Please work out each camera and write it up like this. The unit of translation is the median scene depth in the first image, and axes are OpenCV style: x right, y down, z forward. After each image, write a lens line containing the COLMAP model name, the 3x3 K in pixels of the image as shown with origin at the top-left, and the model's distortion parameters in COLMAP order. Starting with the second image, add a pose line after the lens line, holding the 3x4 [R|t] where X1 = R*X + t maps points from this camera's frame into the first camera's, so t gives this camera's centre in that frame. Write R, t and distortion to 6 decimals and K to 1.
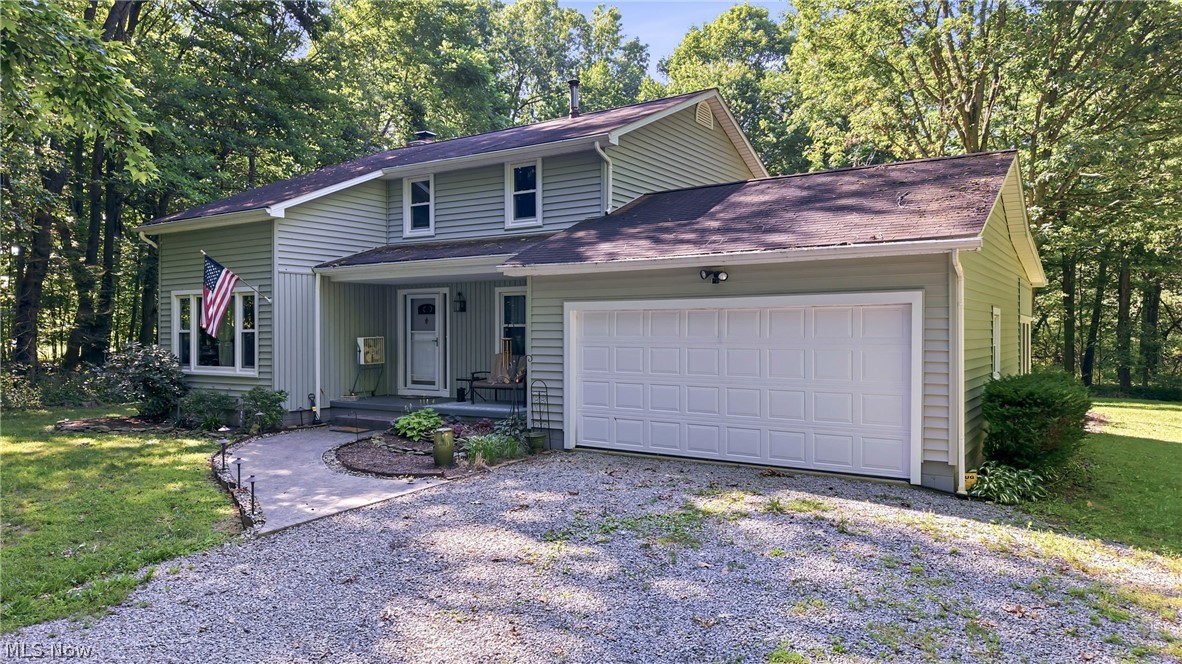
lens RADIAL K [[798.2, 0, 593.0], [0, 798.2, 335.9], [0, 0, 1]] dist [0.022966, -0.022242]
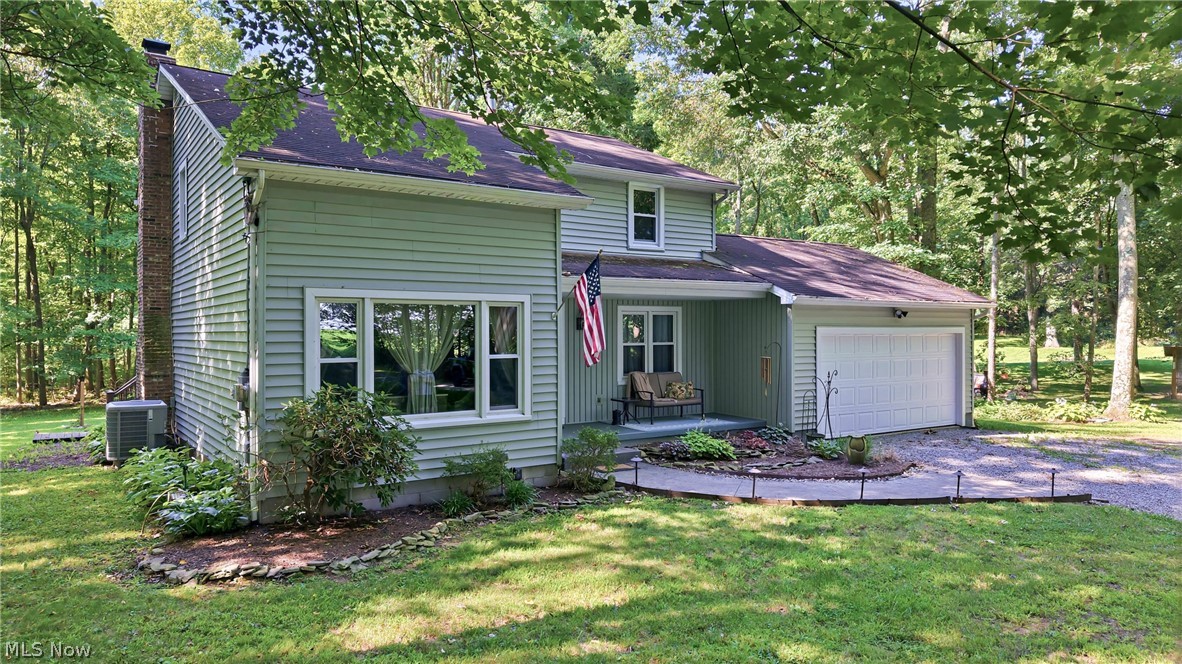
lens RADIAL K [[798.2, 0, 593.9], [0, 798.2, 331.0], [0, 0, 1]] dist [0.022966, -0.022242]
pose [[0.378949, 0.002089, 0.925415, -1.053814], [0.001616, 0.999994, -0.002919, -0.026597], [-0.925416, 0.002601, 0.378943, 0.659844]]
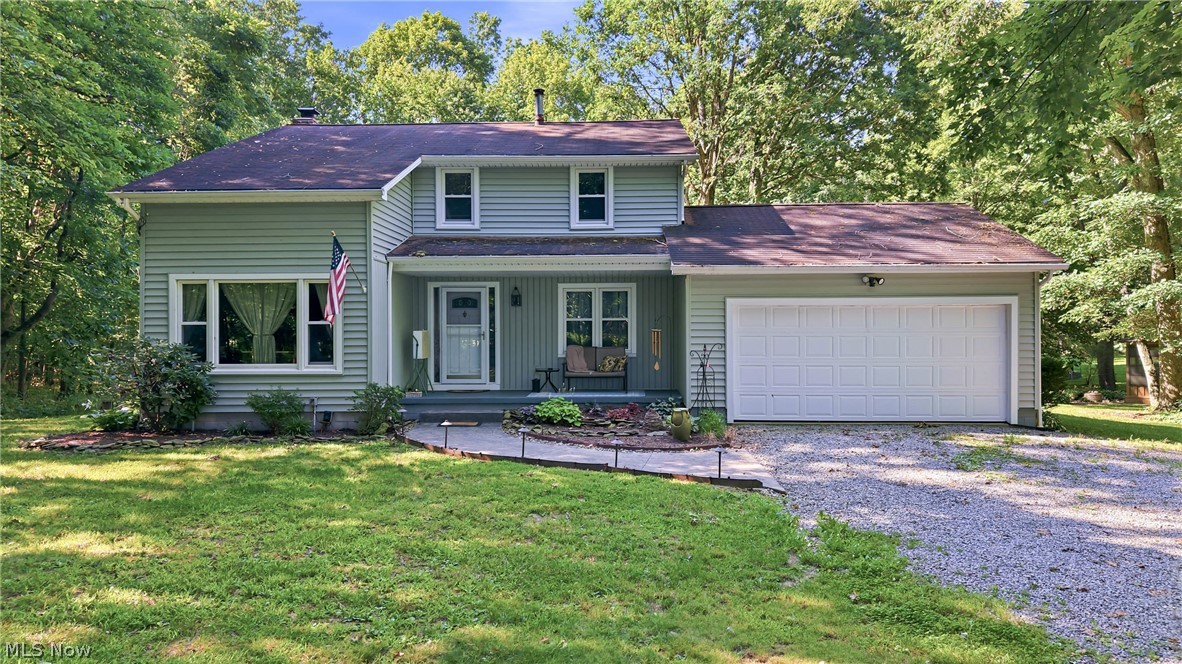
lens RADIAL K [[798.2, 0, 595.7], [0, 798.2, 333.0], [0, 0, 1]] dist [0.022966, -0.022242]
pose [[0.849520, -0.000189, 0.527556, -0.641910], [0.003842, 0.999976, -0.005829, 0.011527], [-0.527542, 0.006979, 0.849500, 0.079610]]
